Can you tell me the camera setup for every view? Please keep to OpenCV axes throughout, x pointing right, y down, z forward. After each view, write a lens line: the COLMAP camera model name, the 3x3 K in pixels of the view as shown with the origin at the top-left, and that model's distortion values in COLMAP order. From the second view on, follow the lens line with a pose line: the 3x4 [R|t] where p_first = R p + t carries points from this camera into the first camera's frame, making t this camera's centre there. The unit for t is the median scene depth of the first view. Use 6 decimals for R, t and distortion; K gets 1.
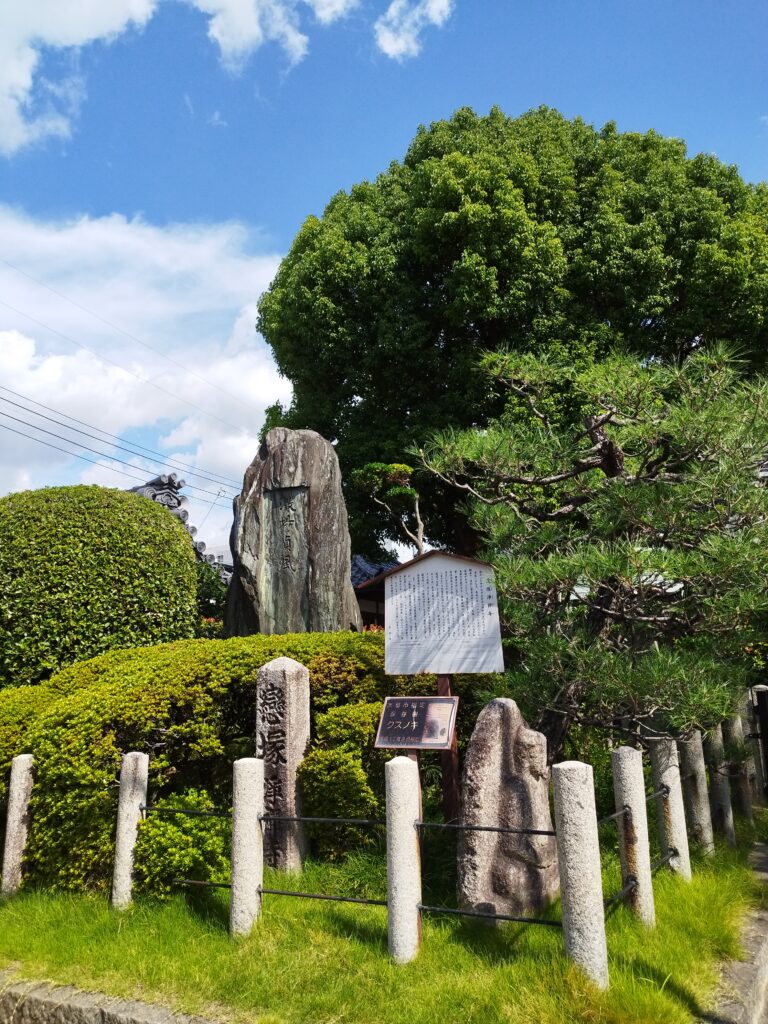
lens RADIAL K [[773.0, 0, 384.0], [0, 773.0, 512.0], [0, 0, 1]] dist [0.004711, -0.002729]
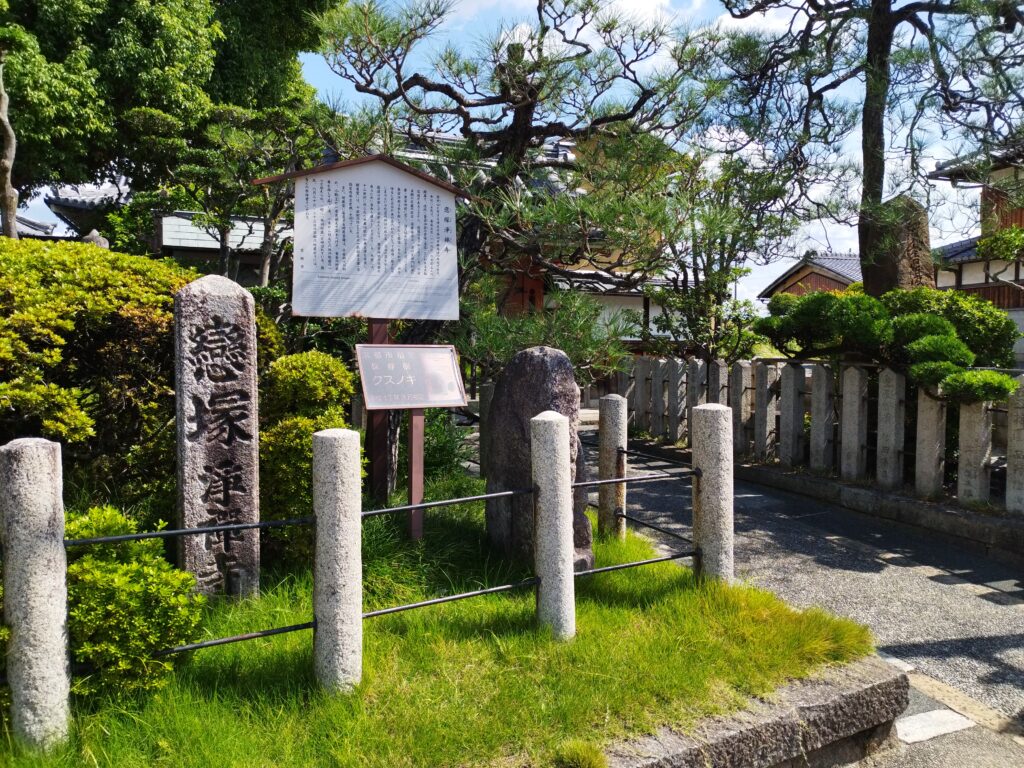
lens RADIAL K [[773.0, 0, 512.0], [0, 773.0, 384.0], [0, 0, 1]] dist [0.004711, -0.002729]
pose [[0.539747, -0.010151, 0.841766, -0.517035], [-0.195836, 0.970980, 0.137281, 0.142018], [-0.818731, -0.238945, 0.522096, 0.474419]]
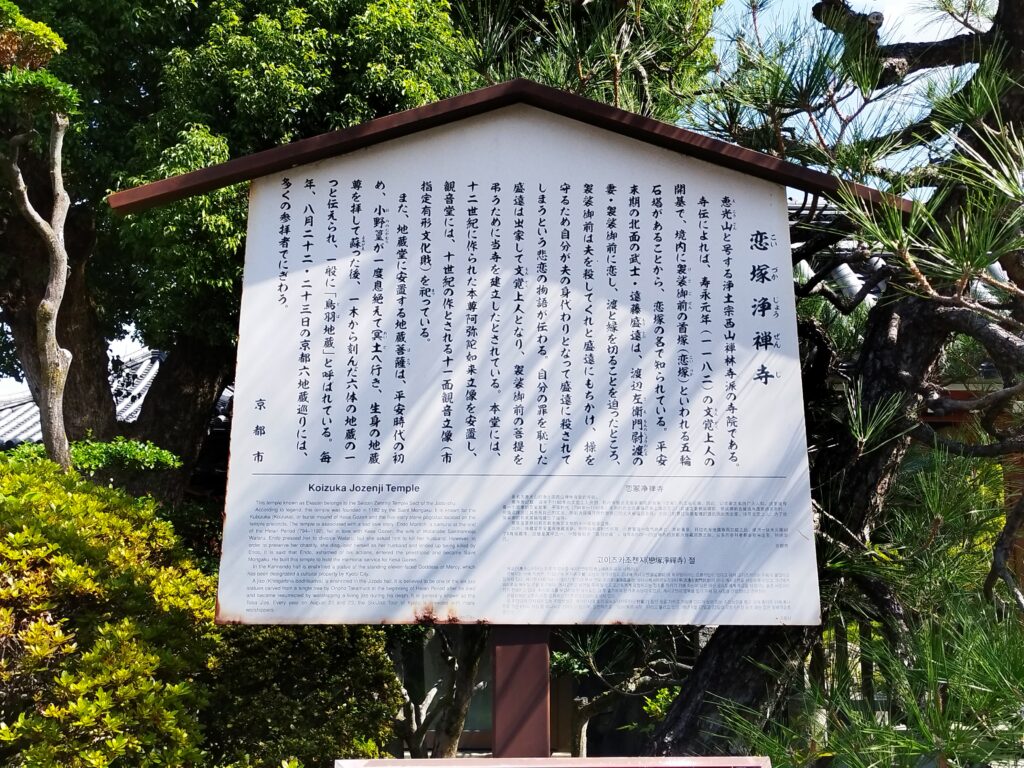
lens RADIAL K [[1170.2, 0, 512.0], [0, 1170.2, 384.0], [0, 0, 1]] dist [0.034156, -0.008922]
pose [[0.838961, 0.116600, 0.531553, -0.115542], [-0.135676, 0.990748, -0.003189, 0.144150], [-0.527007, -0.069443, 0.847019, 0.732080]]
